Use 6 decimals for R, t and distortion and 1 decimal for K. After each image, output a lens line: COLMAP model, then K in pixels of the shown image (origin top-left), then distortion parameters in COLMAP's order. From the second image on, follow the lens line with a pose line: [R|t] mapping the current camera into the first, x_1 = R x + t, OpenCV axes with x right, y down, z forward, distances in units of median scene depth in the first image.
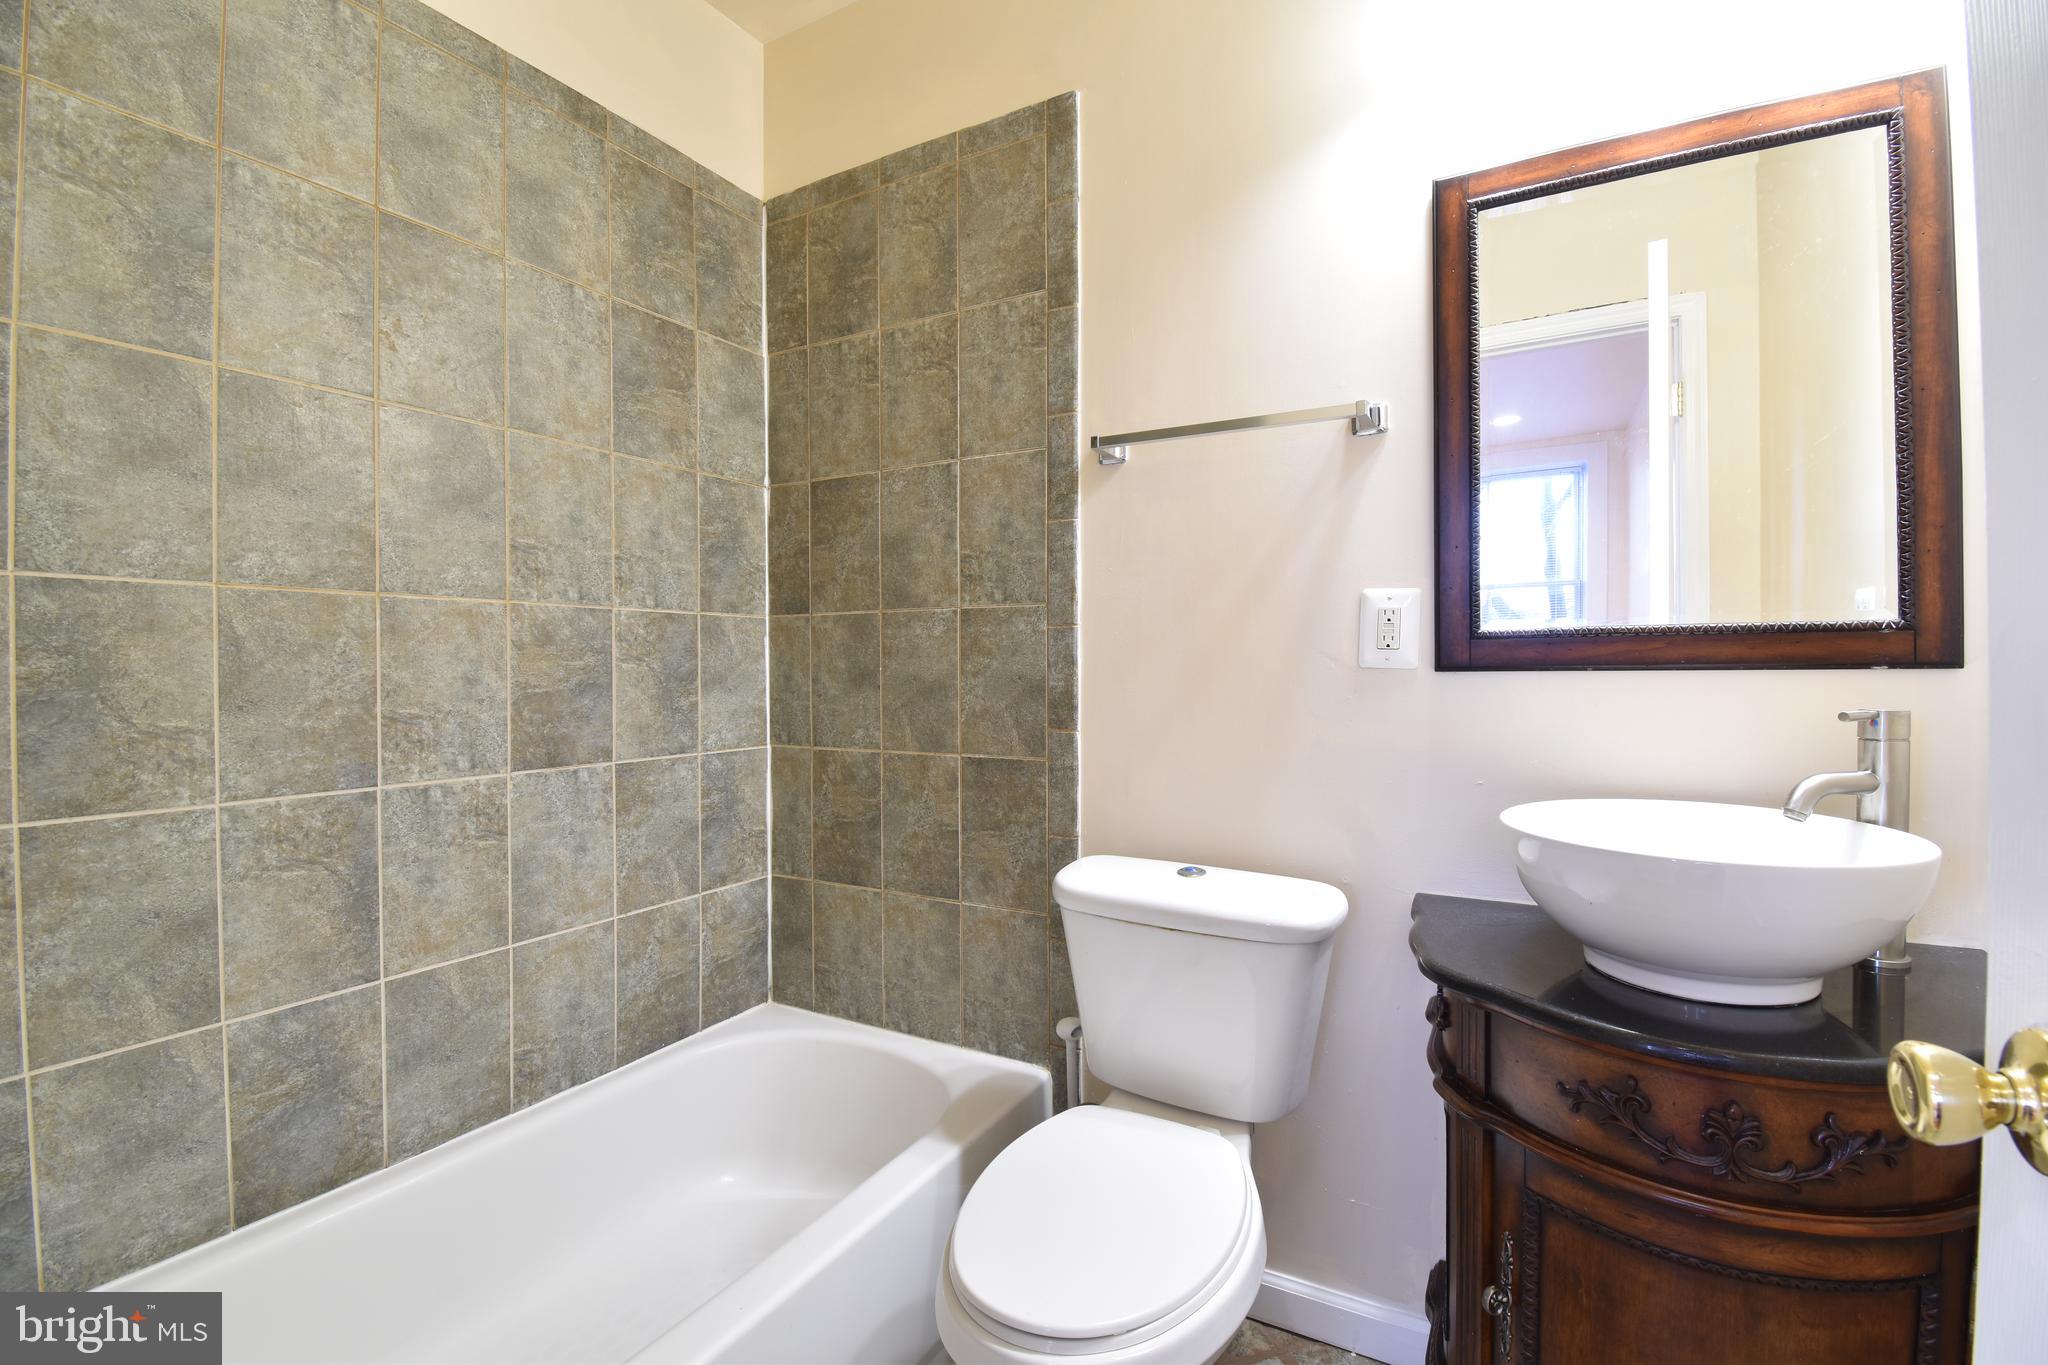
lens RADIAL K [[908.7, 0, 1024.5], [0, 908.7, 671.9], [0, 0, 1]] dist [-0.003773, -0.014964]
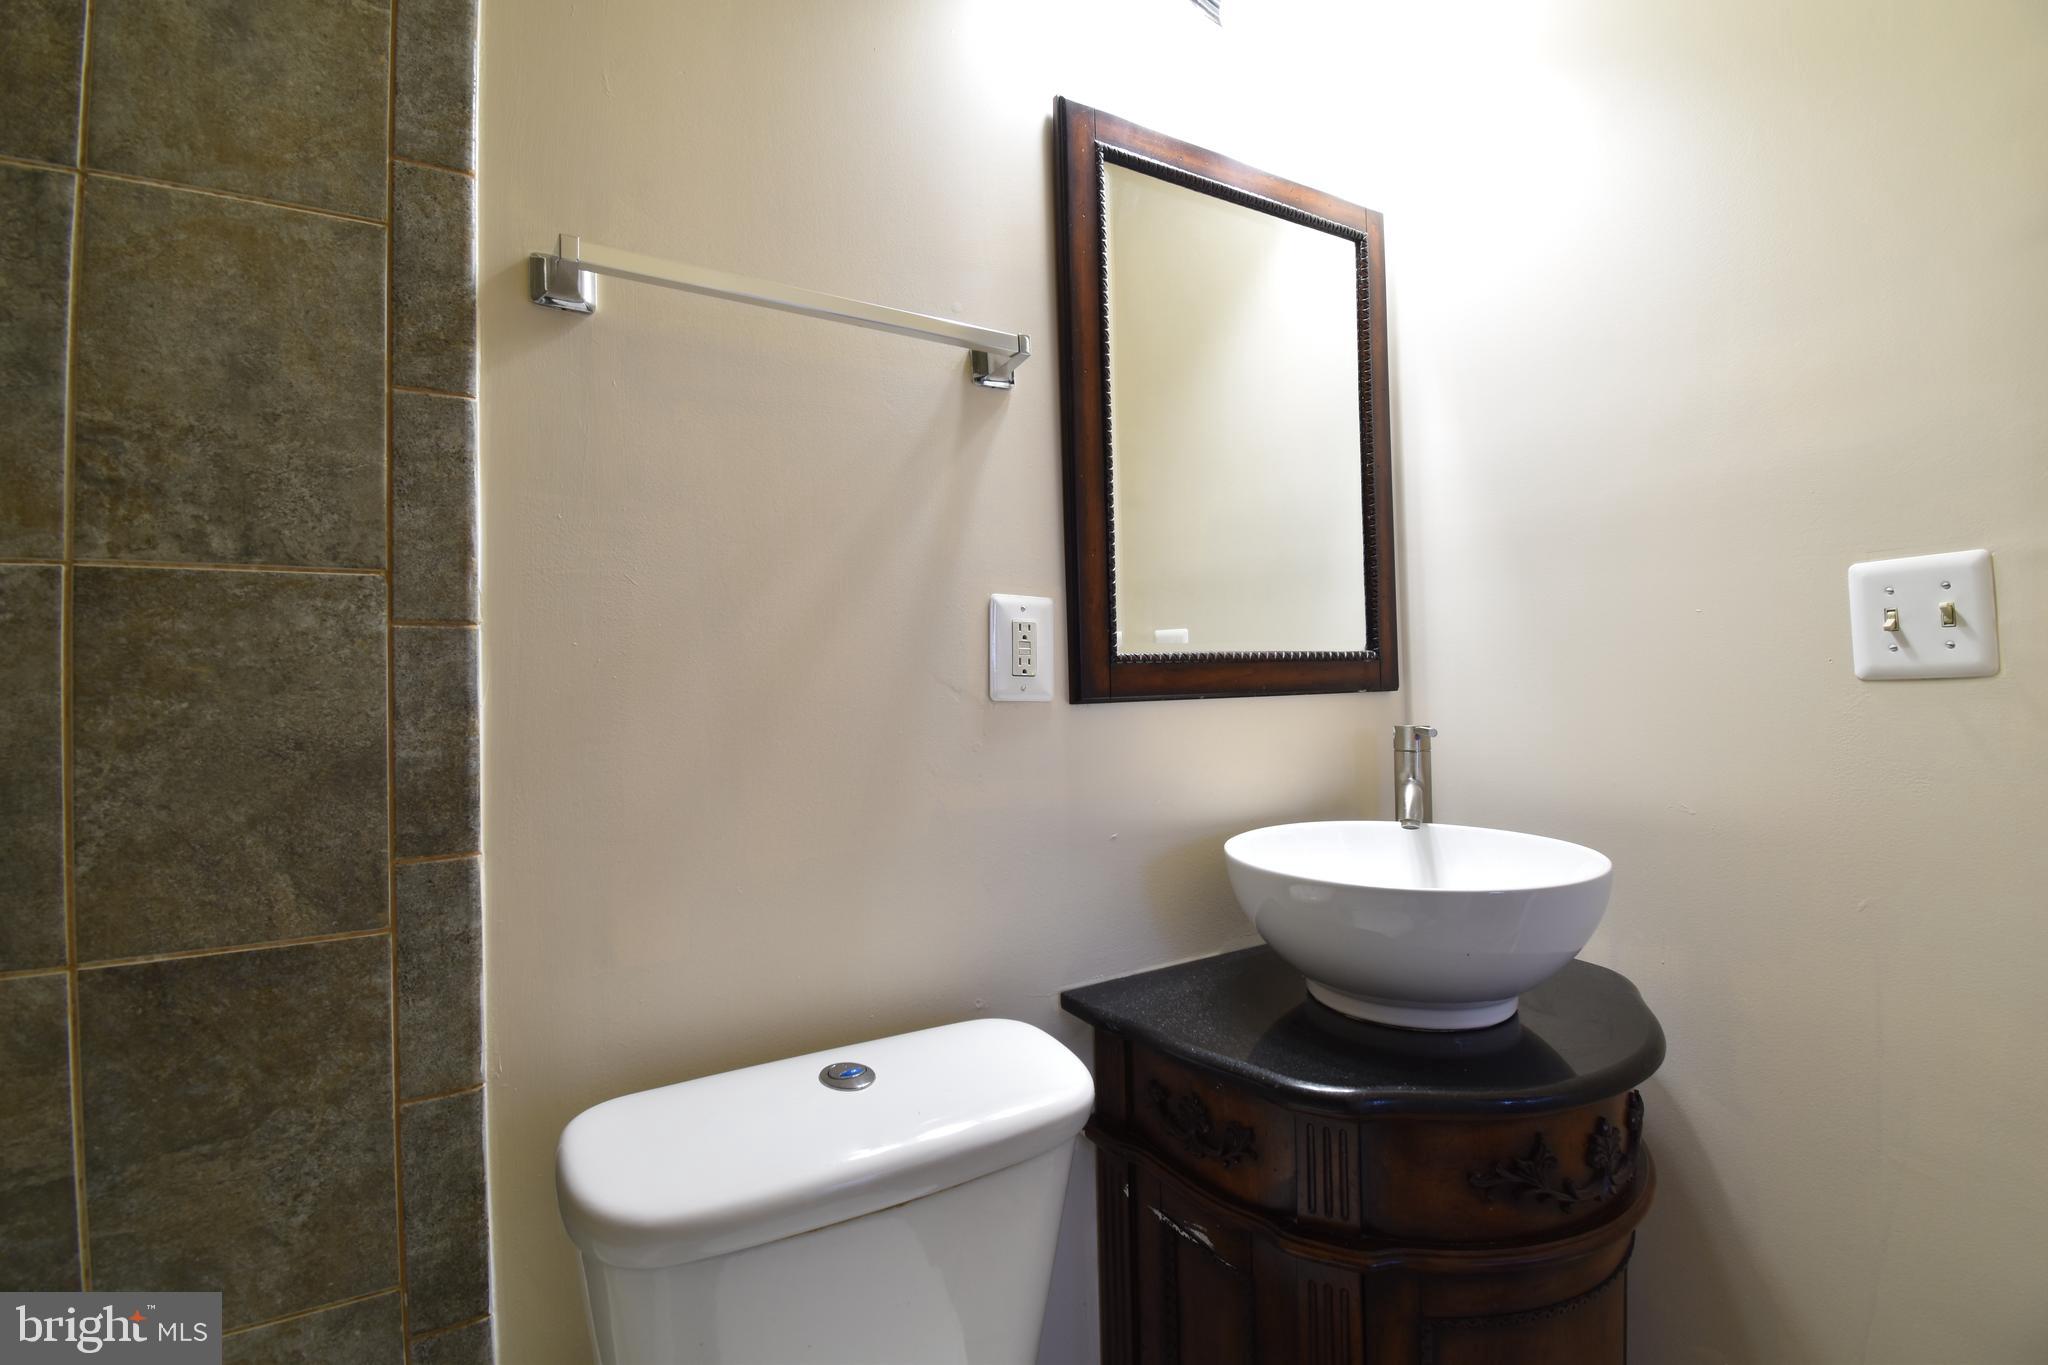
lens RADIAL K [[908.7, 0, 1024.5], [0, 908.7, 671.9], [0, 0, 1]] dist [-0.003773, -0.014964]
pose [[0.484447, 0.011258, 0.874748, -0.204719], [0.030403, 0.999096, -0.029696, -0.004919], [-0.874292, 0.040981, 0.483667, 0.515554]]
